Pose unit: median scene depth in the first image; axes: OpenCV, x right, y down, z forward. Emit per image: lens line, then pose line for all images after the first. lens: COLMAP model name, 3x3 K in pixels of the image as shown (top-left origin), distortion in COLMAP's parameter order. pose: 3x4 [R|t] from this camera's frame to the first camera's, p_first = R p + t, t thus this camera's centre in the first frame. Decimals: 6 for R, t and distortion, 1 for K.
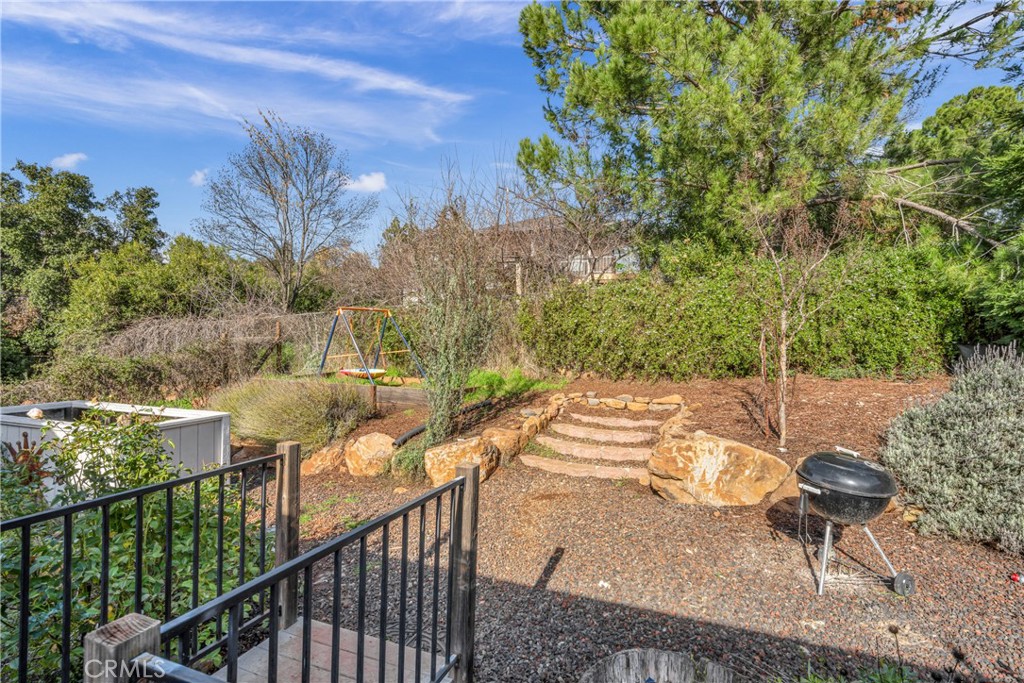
lens RADIAL K [[490.3, 0, 514.4], [0, 490.3, 341.9], [0, 0, 1]] dist [-0.003603, -0.000762]
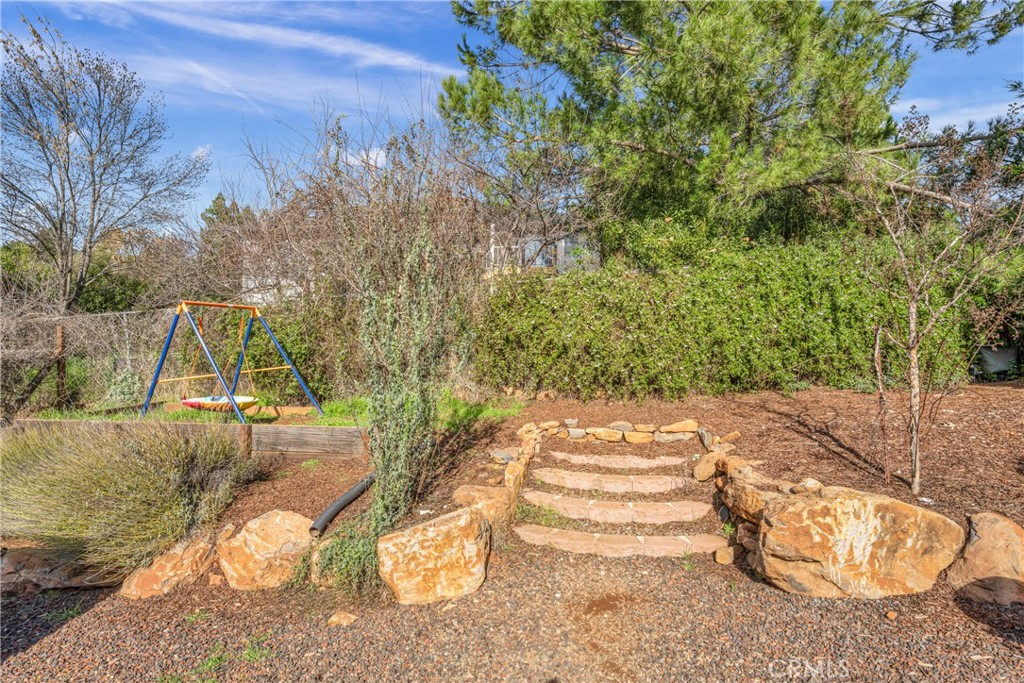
lens RADIAL K [[566.4, 0, 510.3], [0, 566.4, 337.9], [0, 0, 1]] dist [-0.003526, -0.000621]
pose [[0.970604, -0.009068, 0.240511, -0.142315], [0.014268, 0.999700, -0.019890, -0.003359], [-0.240259, 0.022737, 0.970442, 0.223957]]
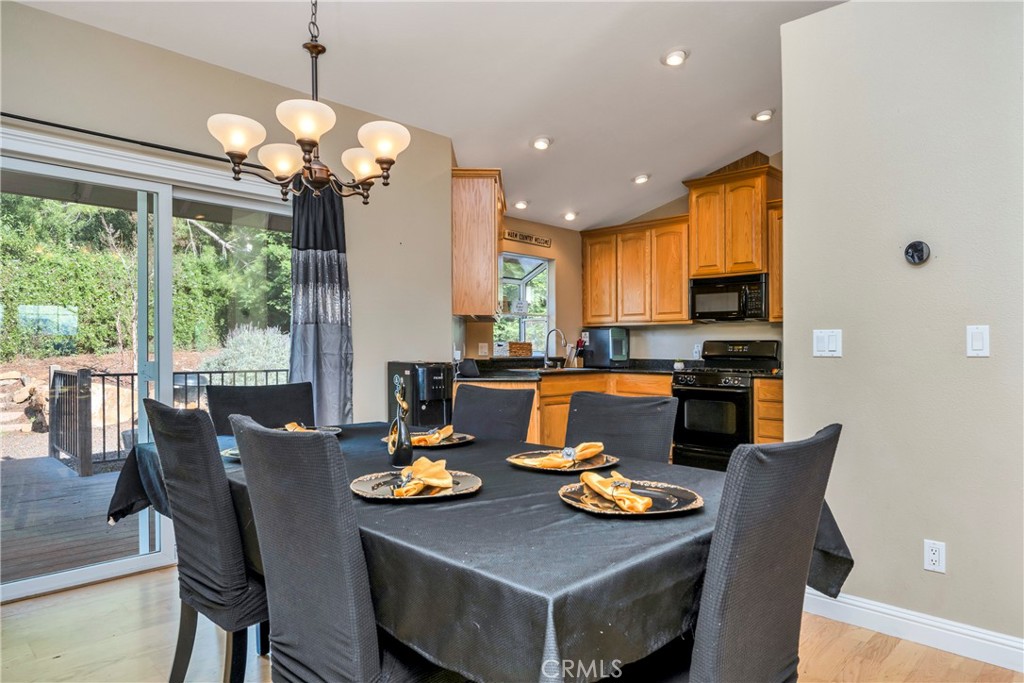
lens RADIAL K [[626.4, 0, 531.8], [0, 626.4, 357.0], [0, 0, 1]] dist [0.007654, 0.002304]
pose [[0.370147, -0.034702, 0.928325, -0.539832], [0.005743, 0.999368, 0.035068, 0.034814], [-0.928956, -0.007649, 0.370112, -0.583425]]
